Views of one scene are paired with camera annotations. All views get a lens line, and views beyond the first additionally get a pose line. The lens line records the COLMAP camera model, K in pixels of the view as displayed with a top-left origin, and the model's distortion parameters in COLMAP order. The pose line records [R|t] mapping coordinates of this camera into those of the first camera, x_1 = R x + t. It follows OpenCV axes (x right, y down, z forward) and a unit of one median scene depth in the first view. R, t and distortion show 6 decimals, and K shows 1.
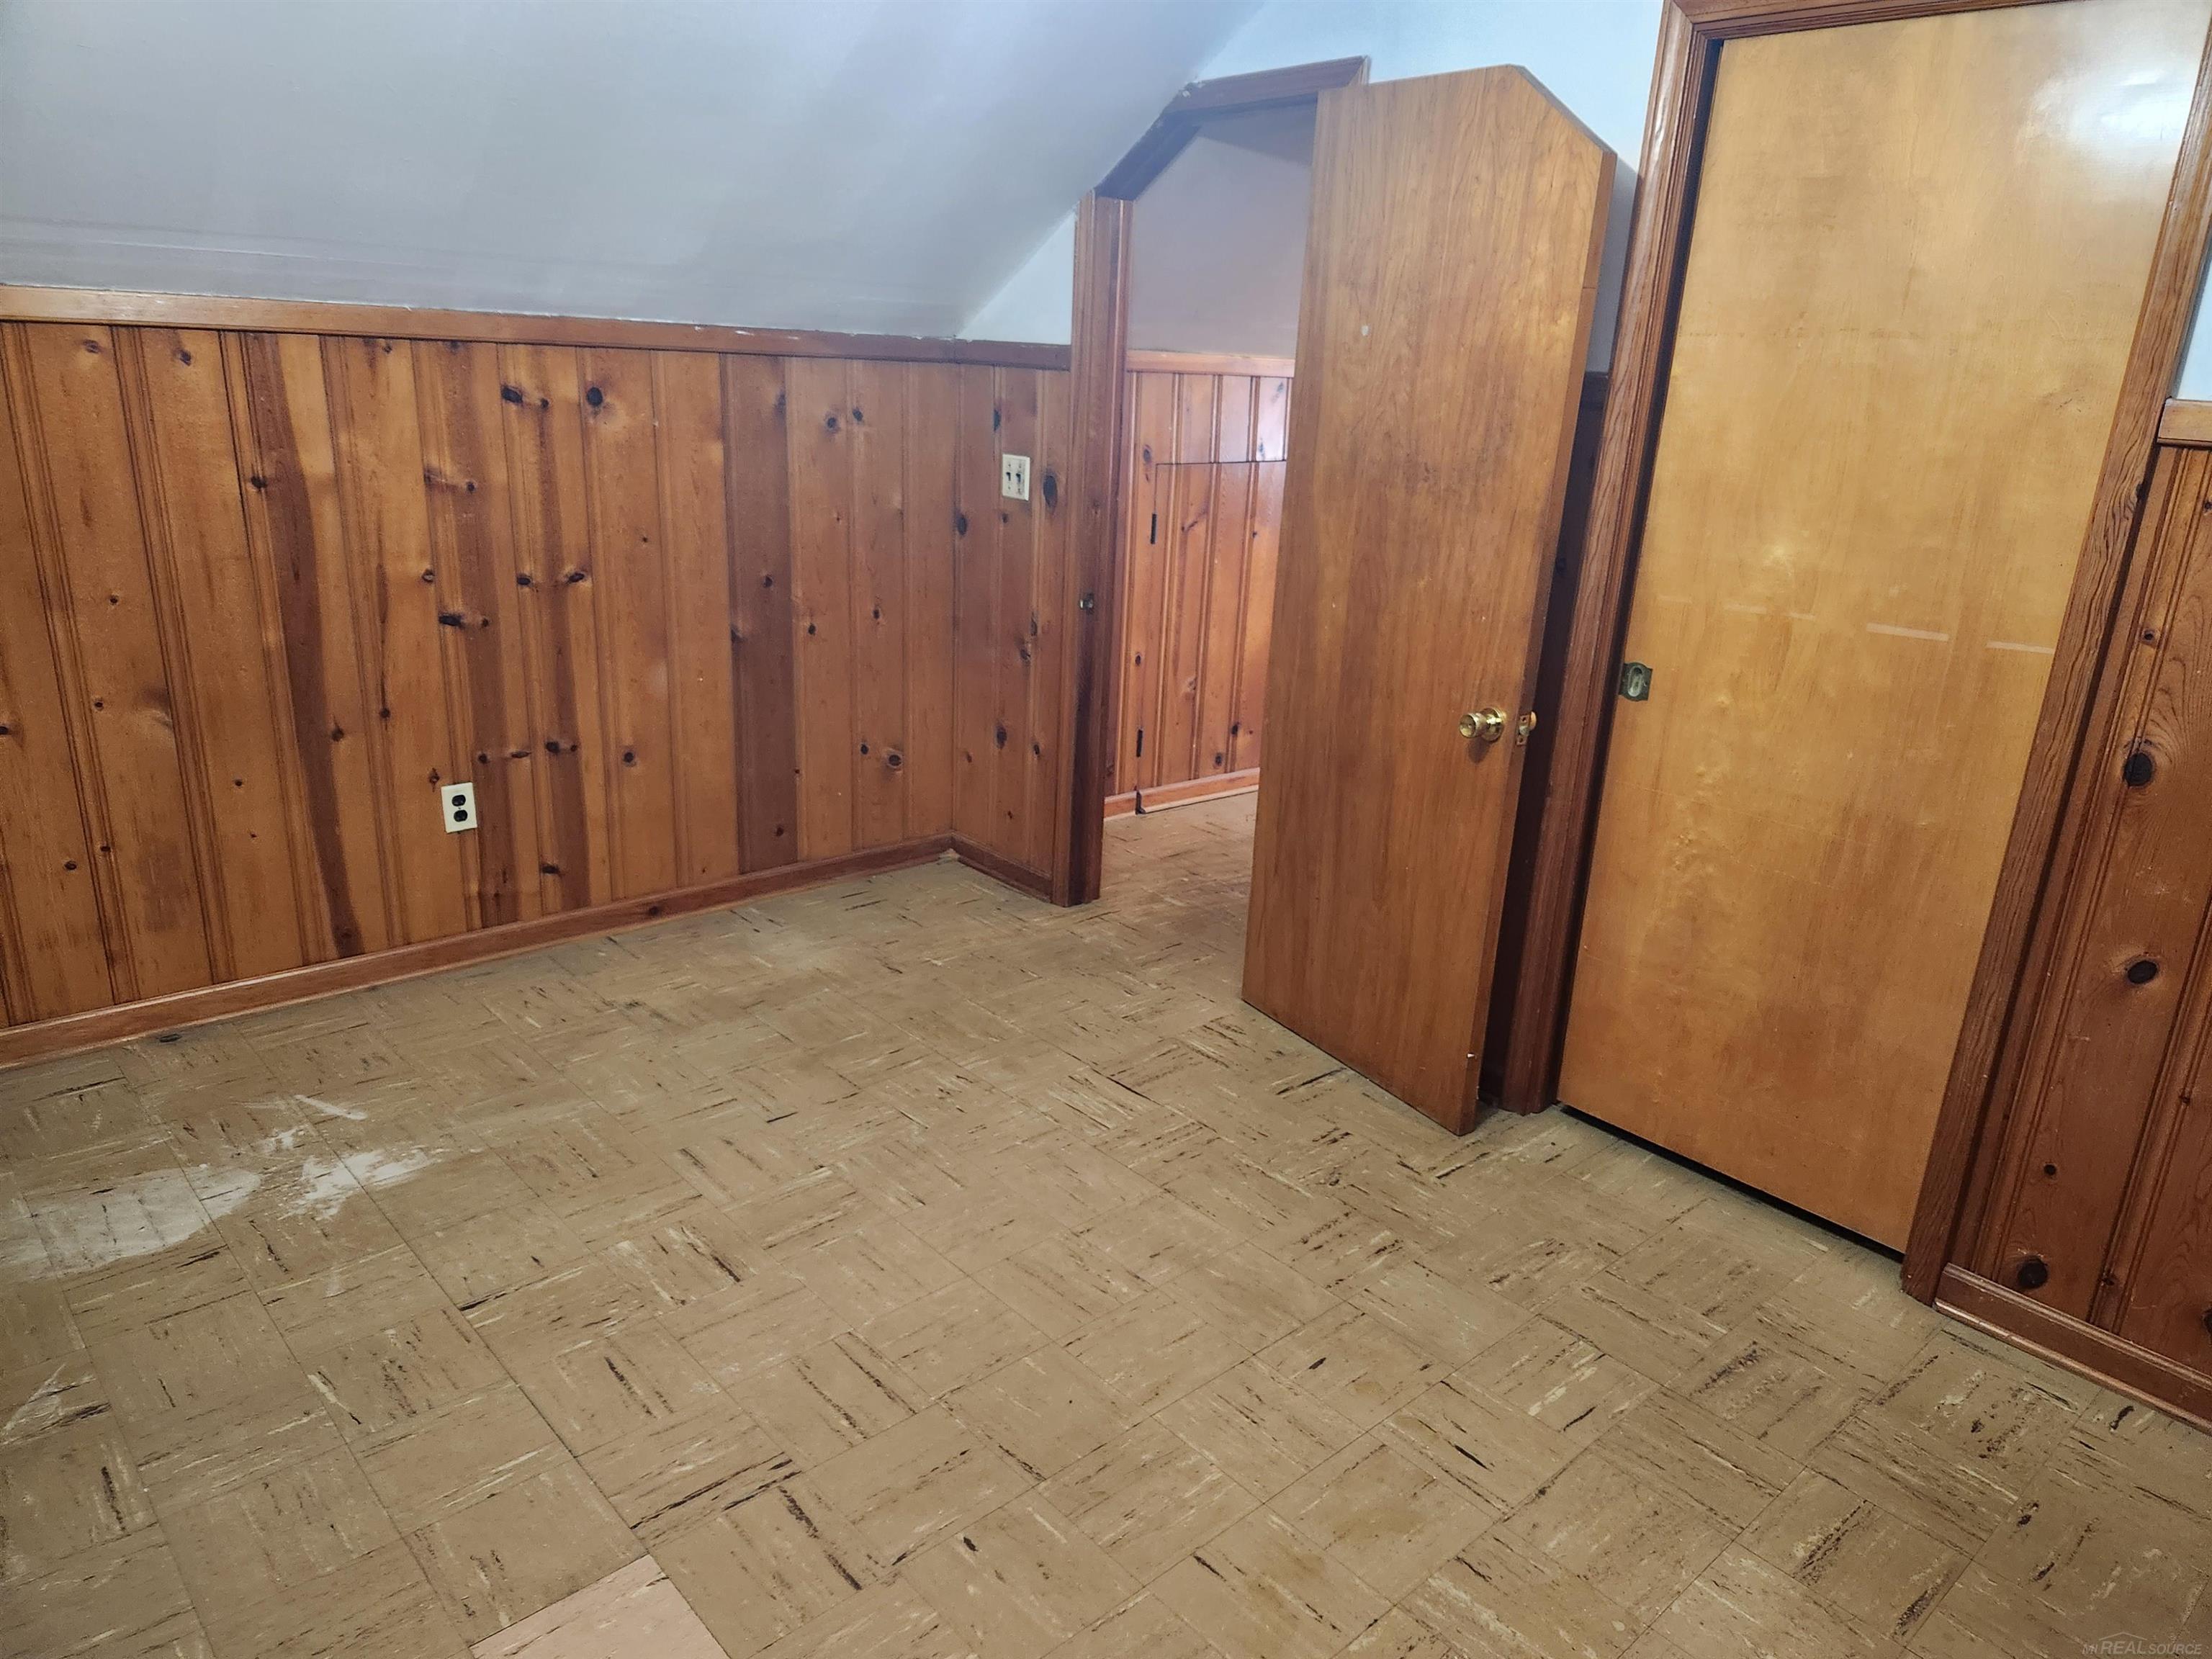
lens RADIAL K [[1480.0, 0, 1106.0], [0, 1480.0, 829.5], [0, 0, 1]] dist [0.089441, -0.081745]
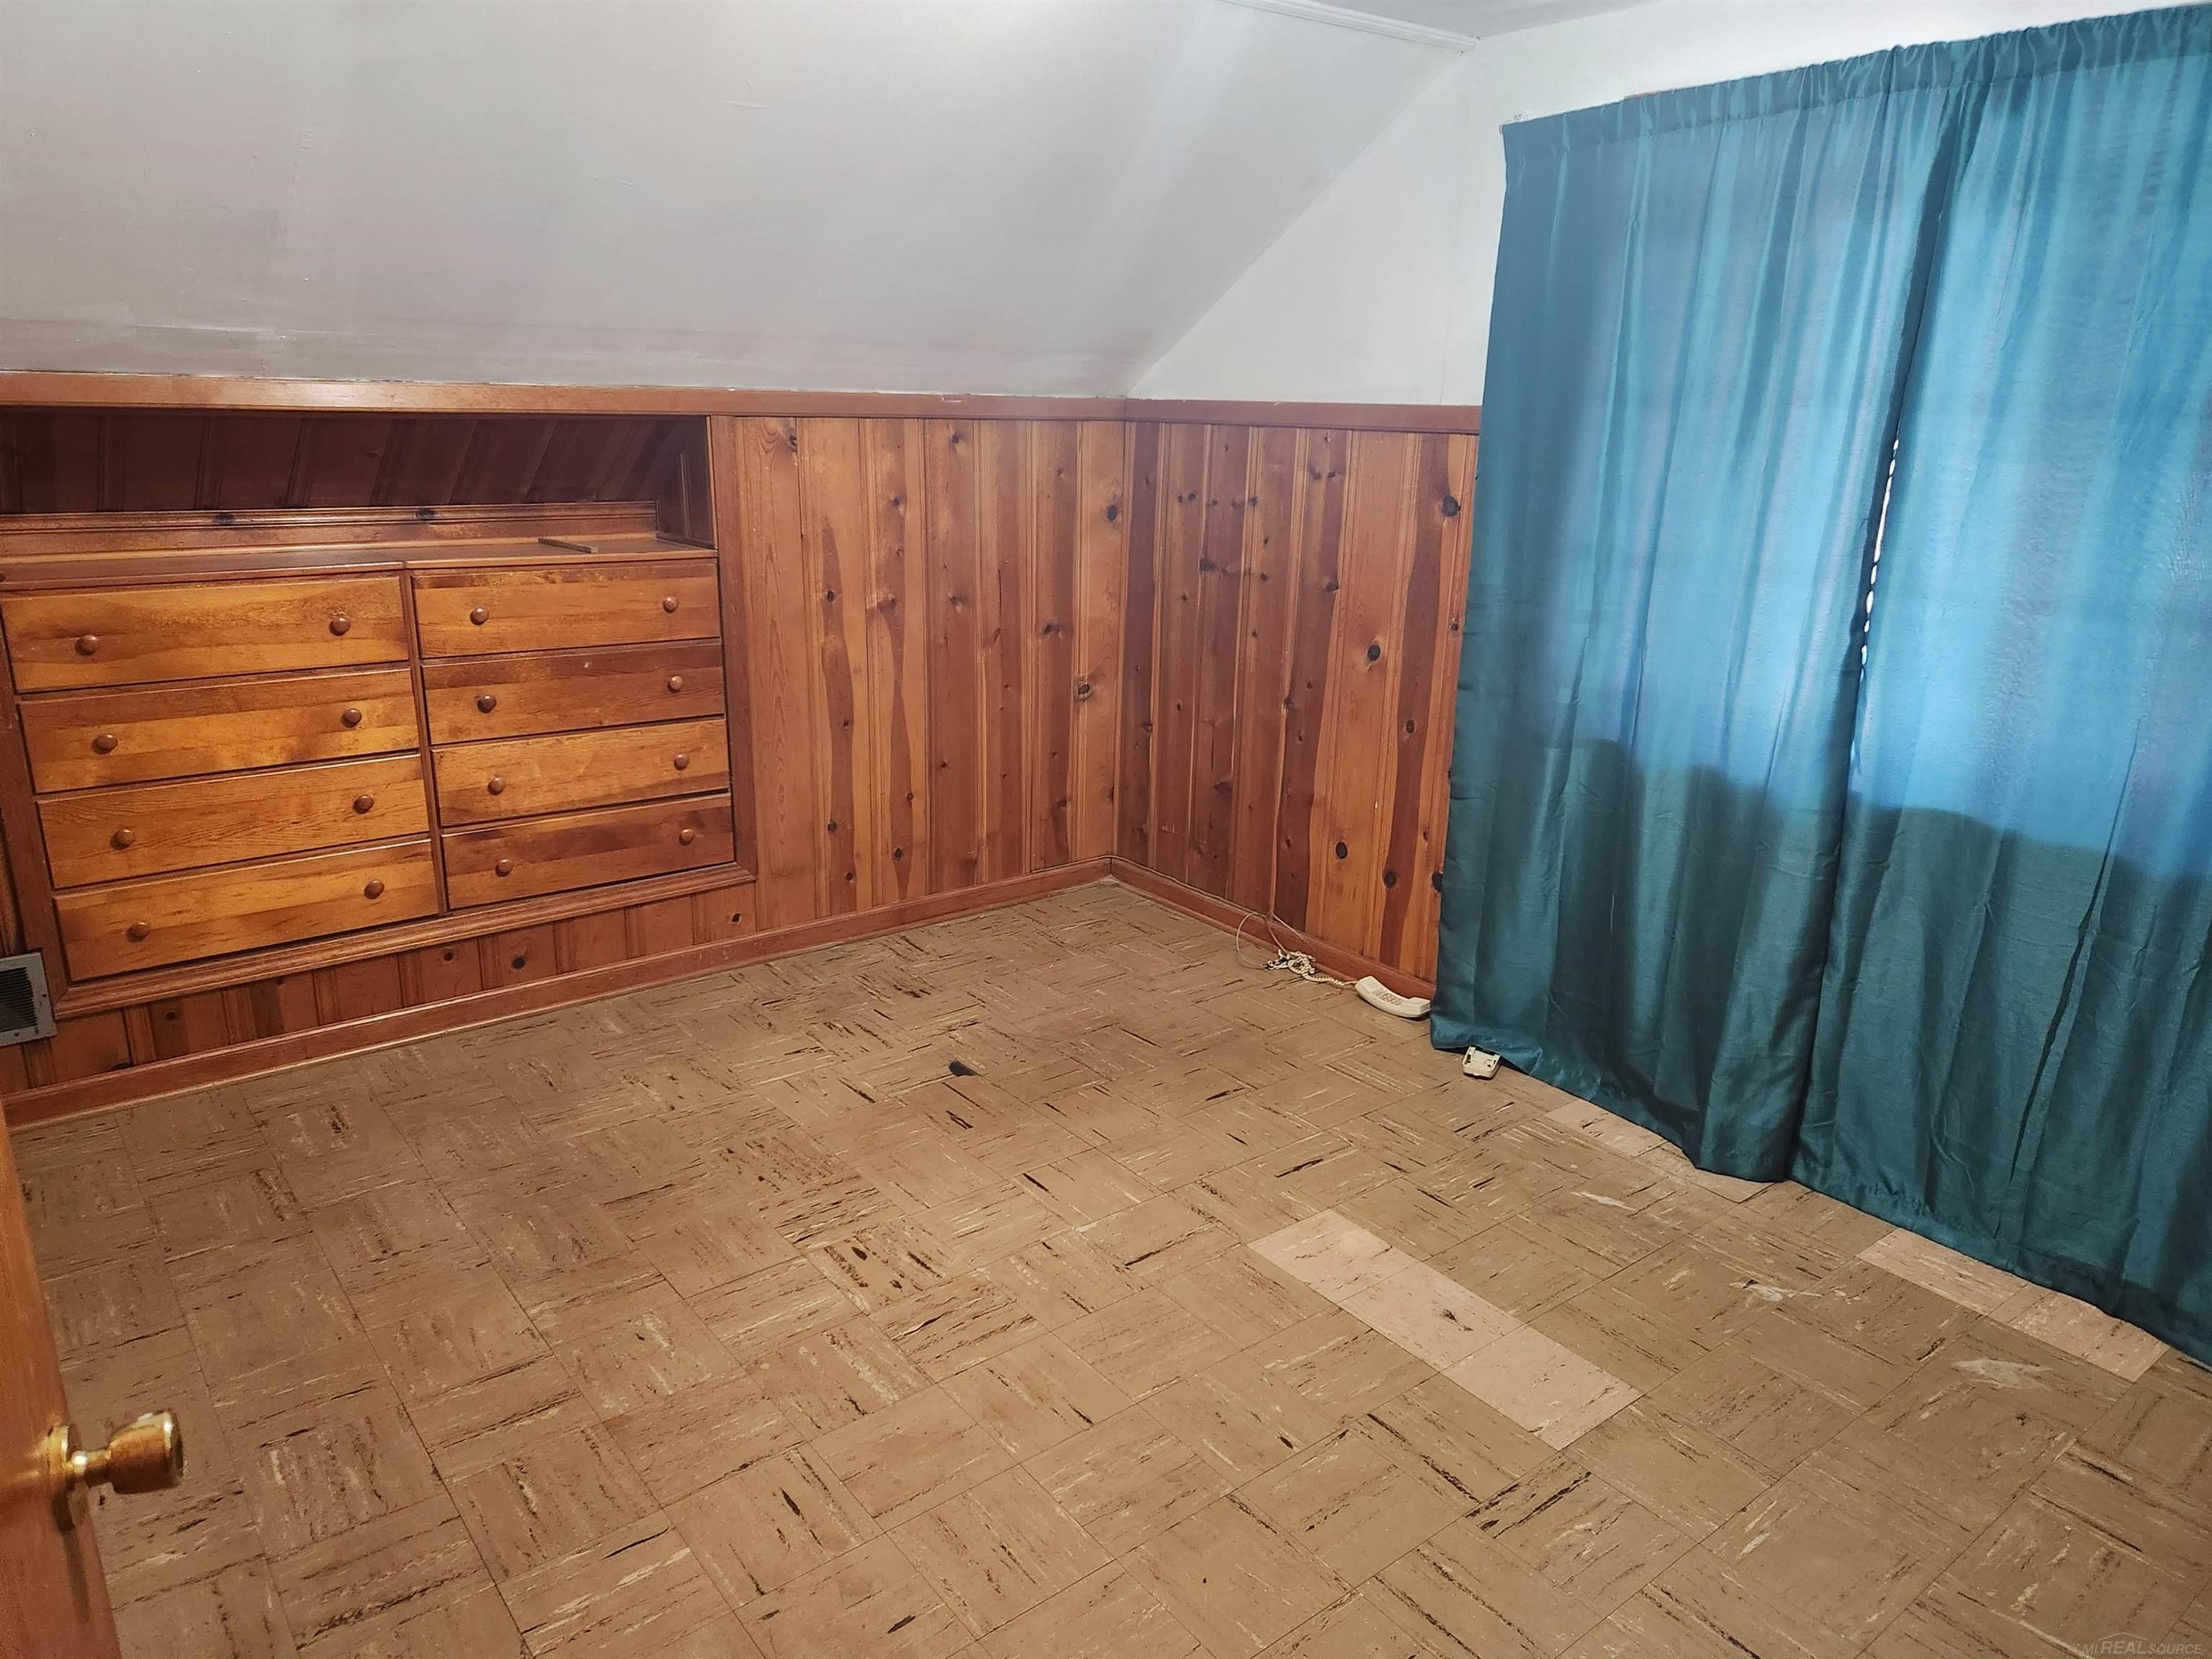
lens RADIAL K [[1480.0, 0, 1106.0], [0, 1480.0, 829.5], [0, 0, 1]] dist [0.089441, -0.081745]
pose [[-0.995699, -0.086635, 0.032834, 0.047040], [-0.052523, 0.819774, 0.570274, -0.524902], [-0.076322, 0.566097, -0.820798, 1.597101]]
